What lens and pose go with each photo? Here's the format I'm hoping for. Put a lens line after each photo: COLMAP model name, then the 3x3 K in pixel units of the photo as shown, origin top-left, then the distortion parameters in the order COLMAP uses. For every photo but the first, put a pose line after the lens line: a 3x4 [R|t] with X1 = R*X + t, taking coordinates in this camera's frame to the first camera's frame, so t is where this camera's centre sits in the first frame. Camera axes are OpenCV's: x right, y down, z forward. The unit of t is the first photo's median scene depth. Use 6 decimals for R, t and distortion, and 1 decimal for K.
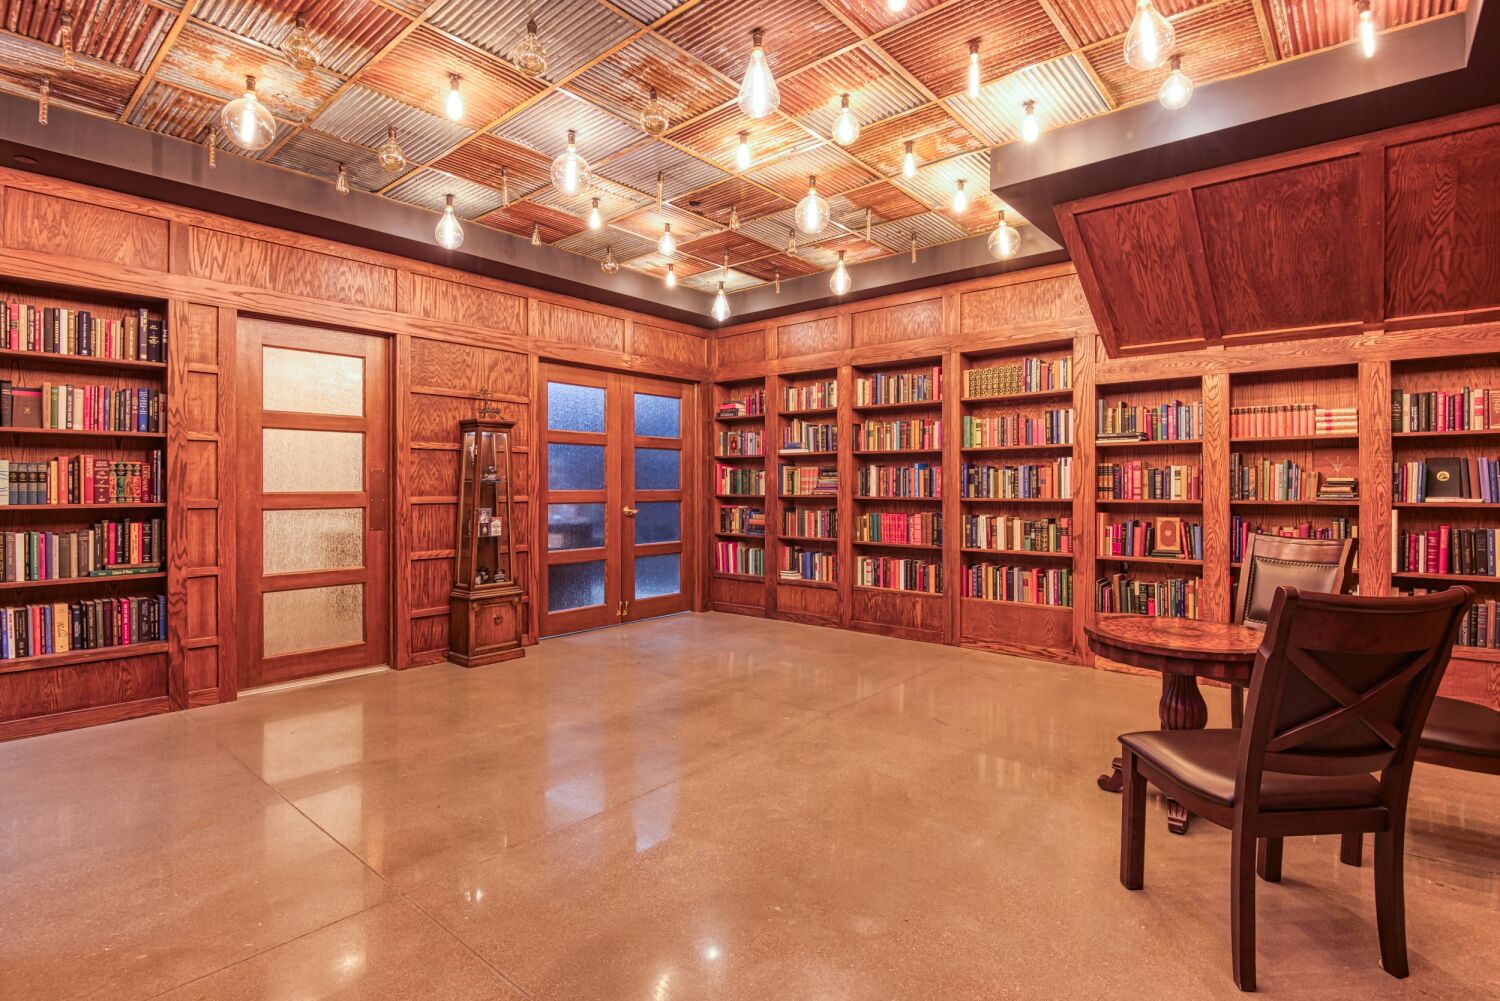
lens RADIAL K [[727.5, 0, 748.8], [0, 727.5, 491.7], [0, 0, 1]] dist [-0.004642, -0.002752]
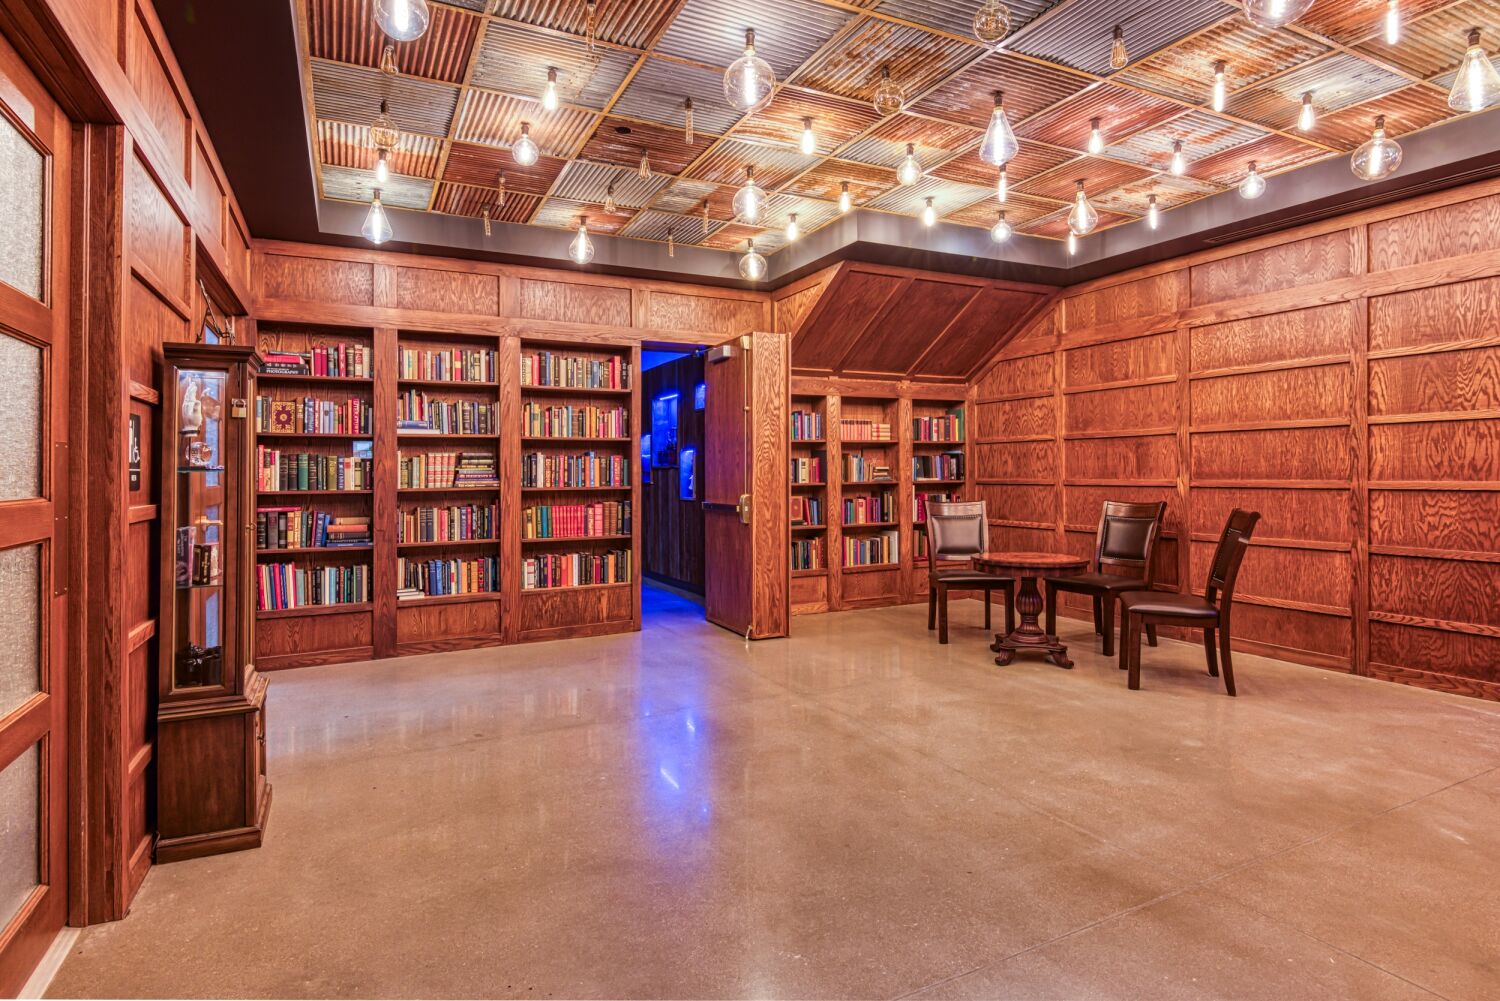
lens RADIAL K [[781.1, 0, 708.0], [0, 781.1, 467.0], [0, 0, 1]] dist [0.000065, -0.003847]
pose [[0.414704, 0.000191, 0.909956, -0.626981], [0.016650, 0.999831, -0.007798, -0.007969], [-0.909804, 0.018384, 0.414631, 0.418223]]
